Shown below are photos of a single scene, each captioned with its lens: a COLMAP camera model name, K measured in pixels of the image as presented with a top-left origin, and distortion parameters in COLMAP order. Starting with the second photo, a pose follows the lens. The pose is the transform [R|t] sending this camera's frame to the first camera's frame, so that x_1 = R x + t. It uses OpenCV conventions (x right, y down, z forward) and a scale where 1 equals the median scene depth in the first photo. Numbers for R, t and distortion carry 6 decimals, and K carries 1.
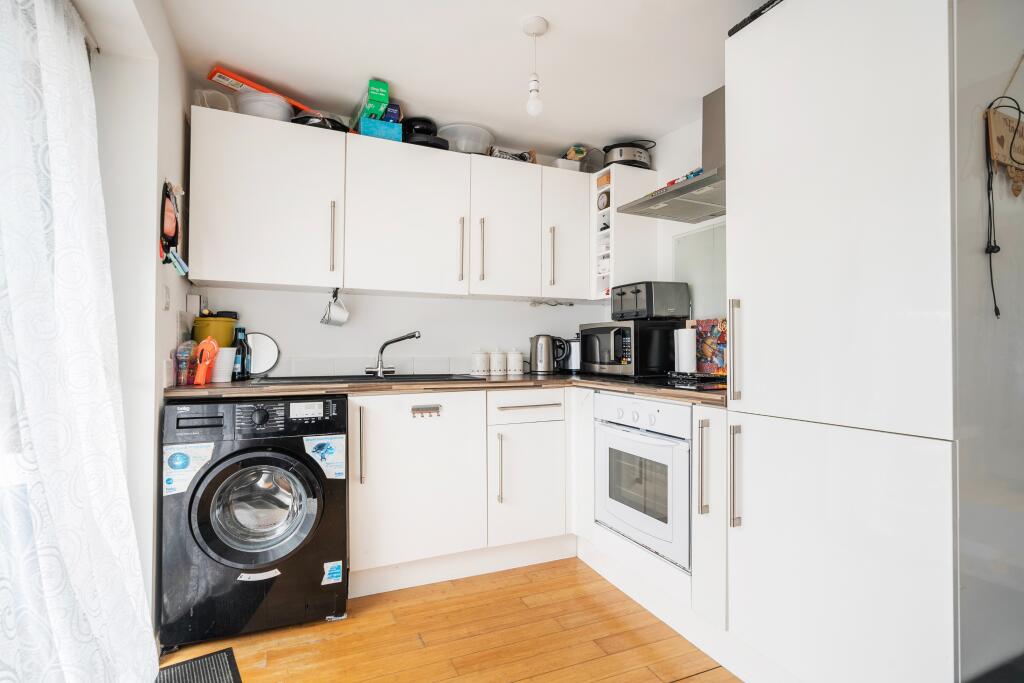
lens RADIAL K [[500.8, 0, 512.0], [0, 500.8, 341.5], [0, 0, 1]] dist [0.002460, 0.000328]
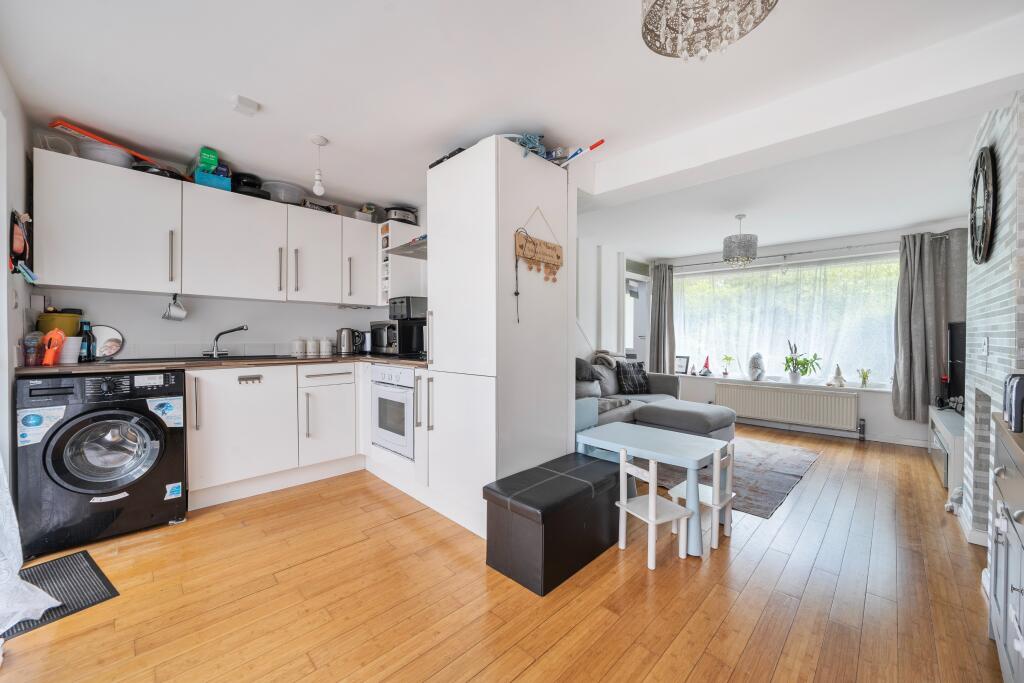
lens RADIAL K [[380.4, 0, 496.3], [0, 380.4, 341.2], [0, 0, 1]] dist [-0.002014, -0.000079]
pose [[0.941340, -0.004621, 0.337427, 0.134434], [-0.003412, 0.999725, 0.023210, -0.003314], [-0.337442, -0.023000, 0.941065, -0.299615]]
